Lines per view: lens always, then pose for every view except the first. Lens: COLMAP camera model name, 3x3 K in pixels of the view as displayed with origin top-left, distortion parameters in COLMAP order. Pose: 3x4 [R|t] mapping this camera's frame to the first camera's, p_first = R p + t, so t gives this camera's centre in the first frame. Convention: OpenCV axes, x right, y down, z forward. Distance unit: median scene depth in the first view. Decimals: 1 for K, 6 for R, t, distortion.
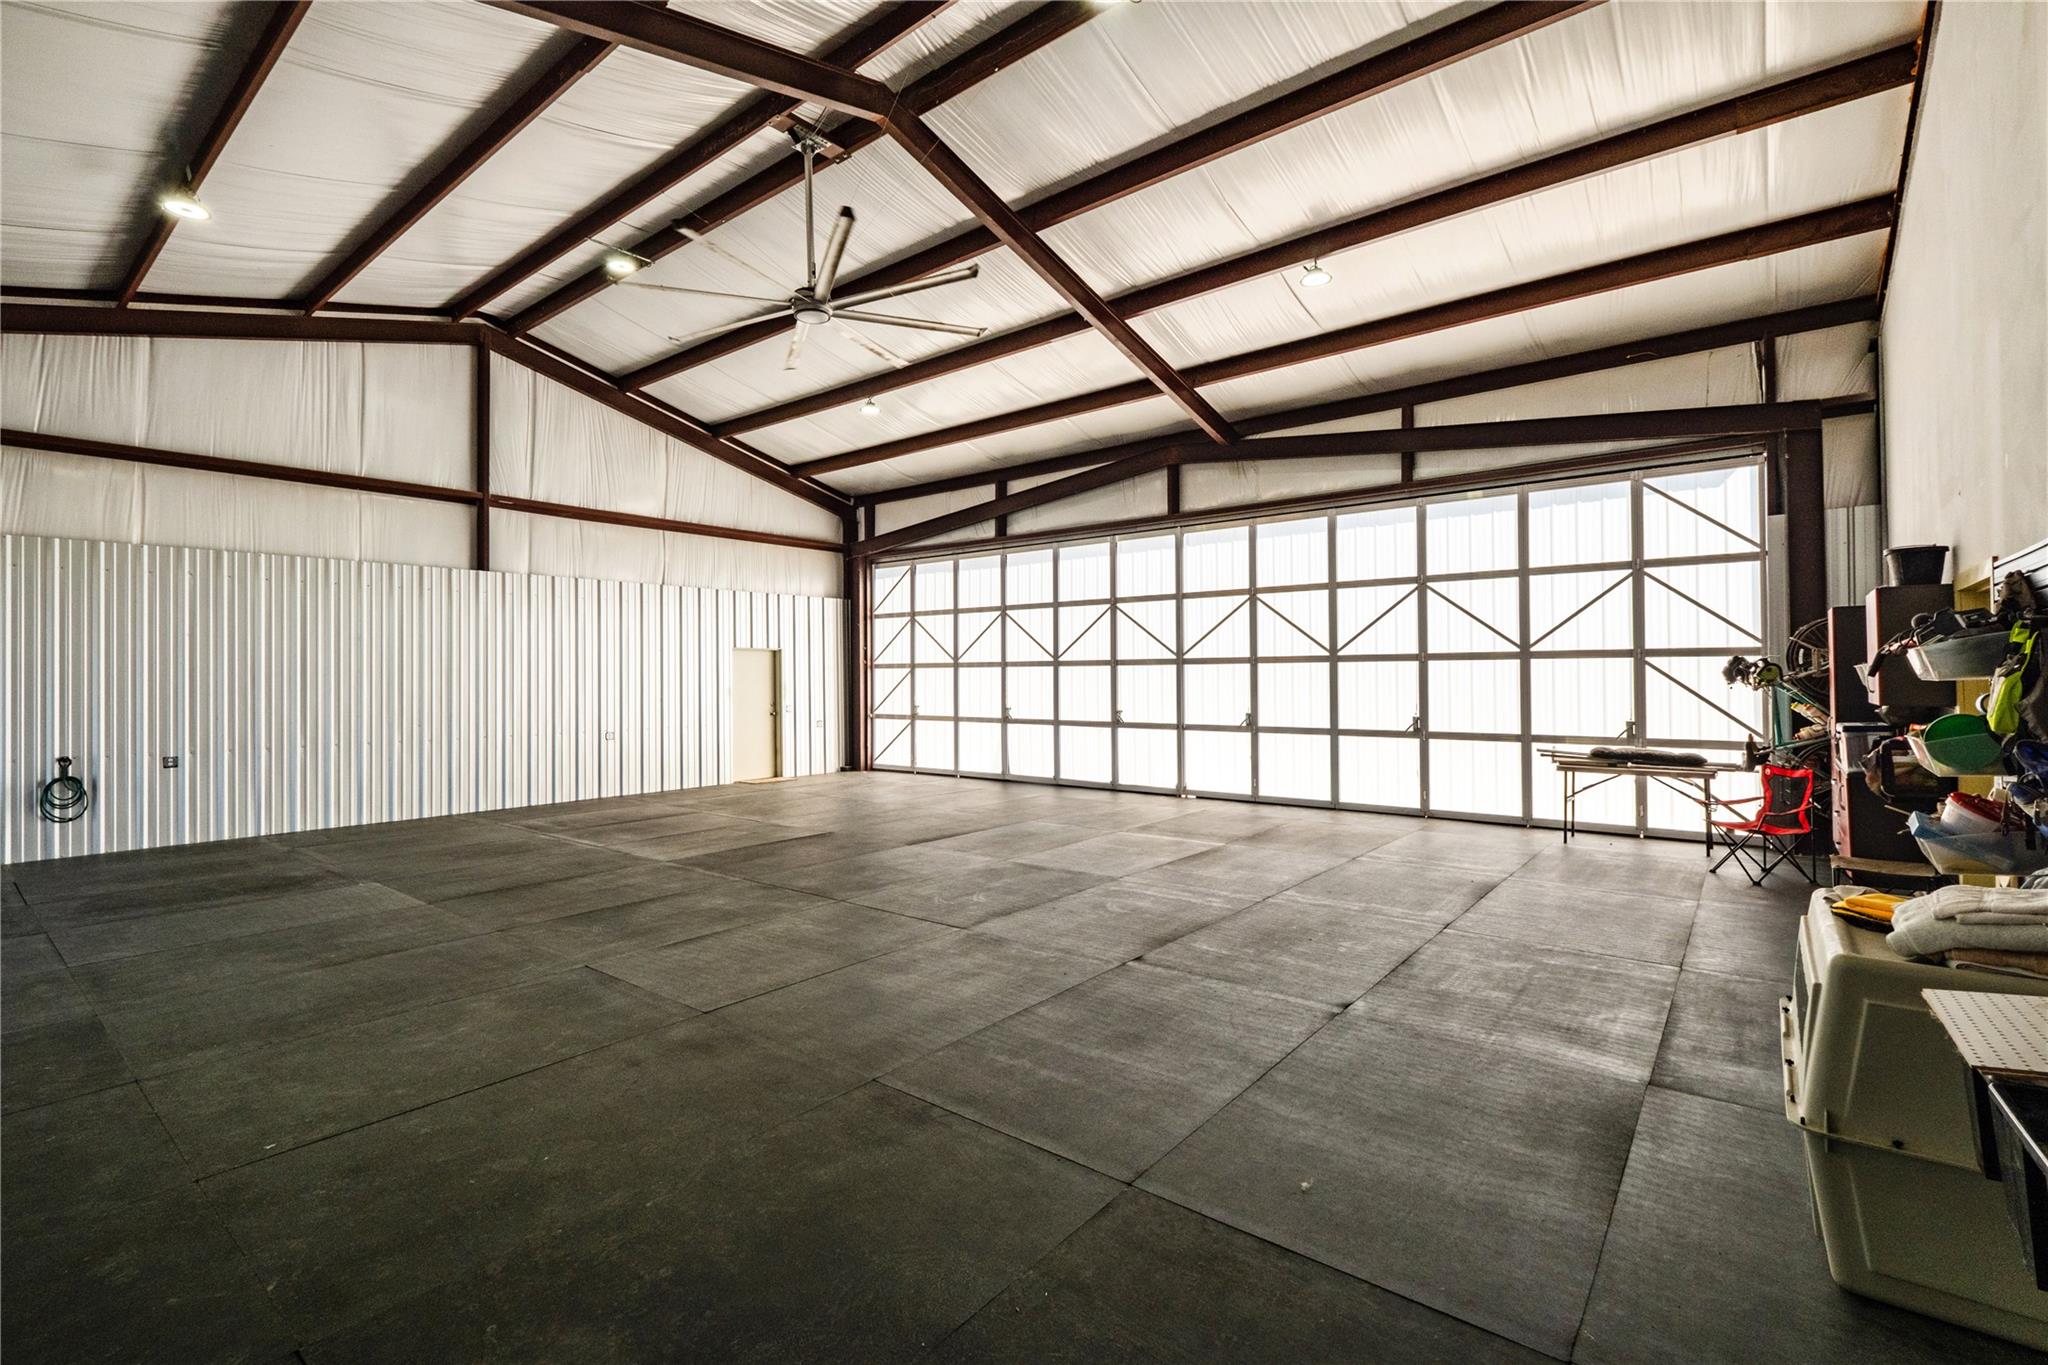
lens RADIAL K [[890.3, 0, 985.9], [0, 890.3, 672.5], [0, 0, 1]] dist [0.001702, -0.003839]
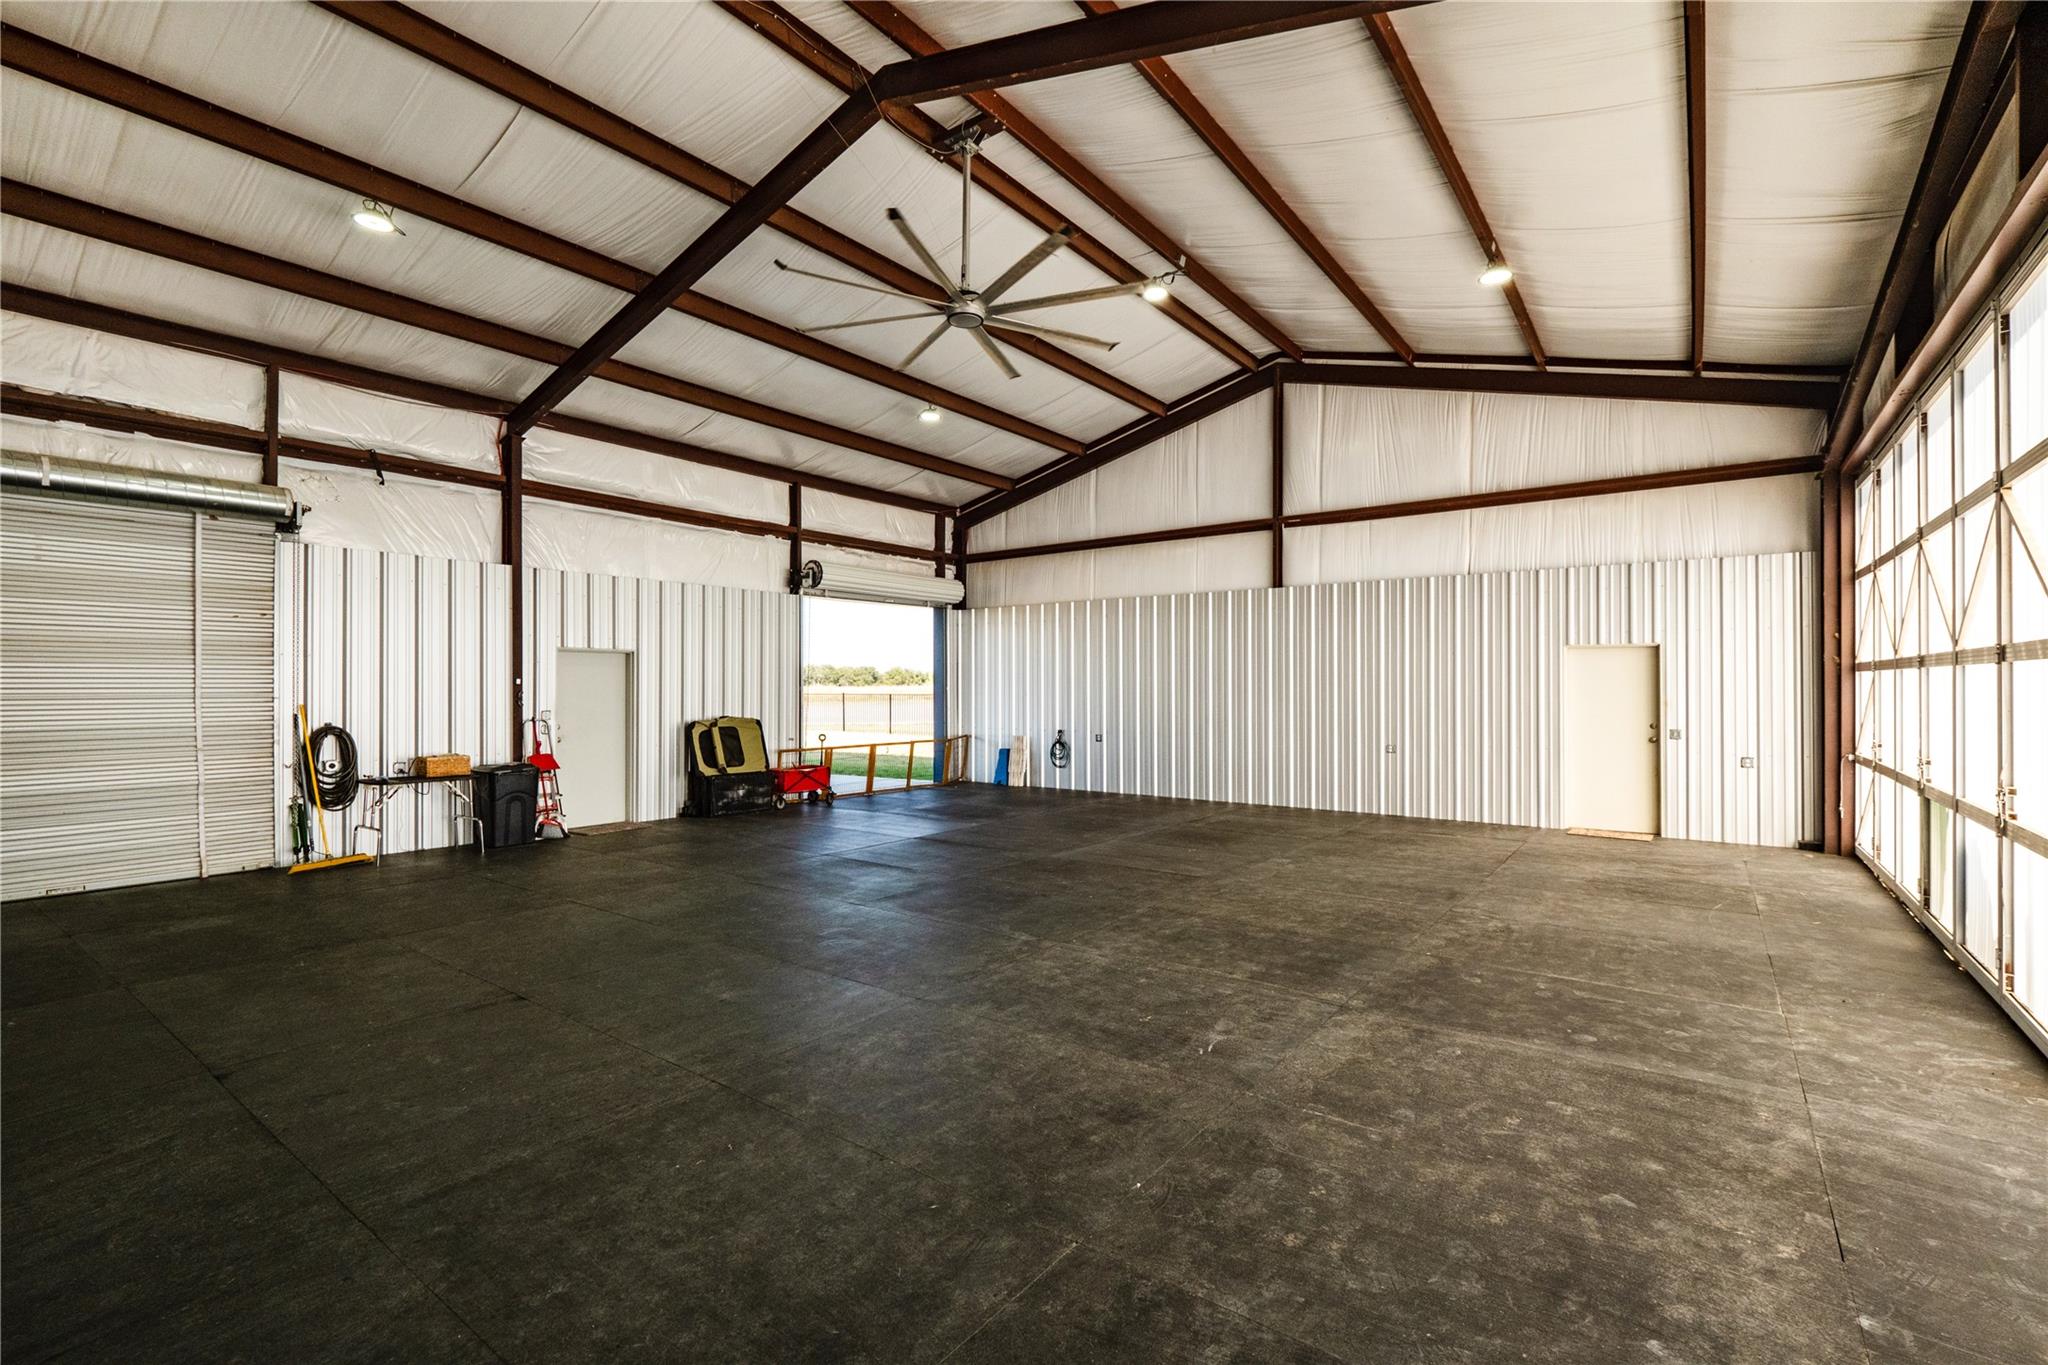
lens RADIAL K [[890.3, 0, 1038.4], [0, 890.3, 684.9], [0, 0, 1]] dist [0.001702, -0.003839]
pose [[0.038826, 0.006058, -0.999228, 0.520660], [0.003947, 0.999973, 0.006216, -0.002759], [0.999238, -0.004186, 0.038801, 0.662192]]
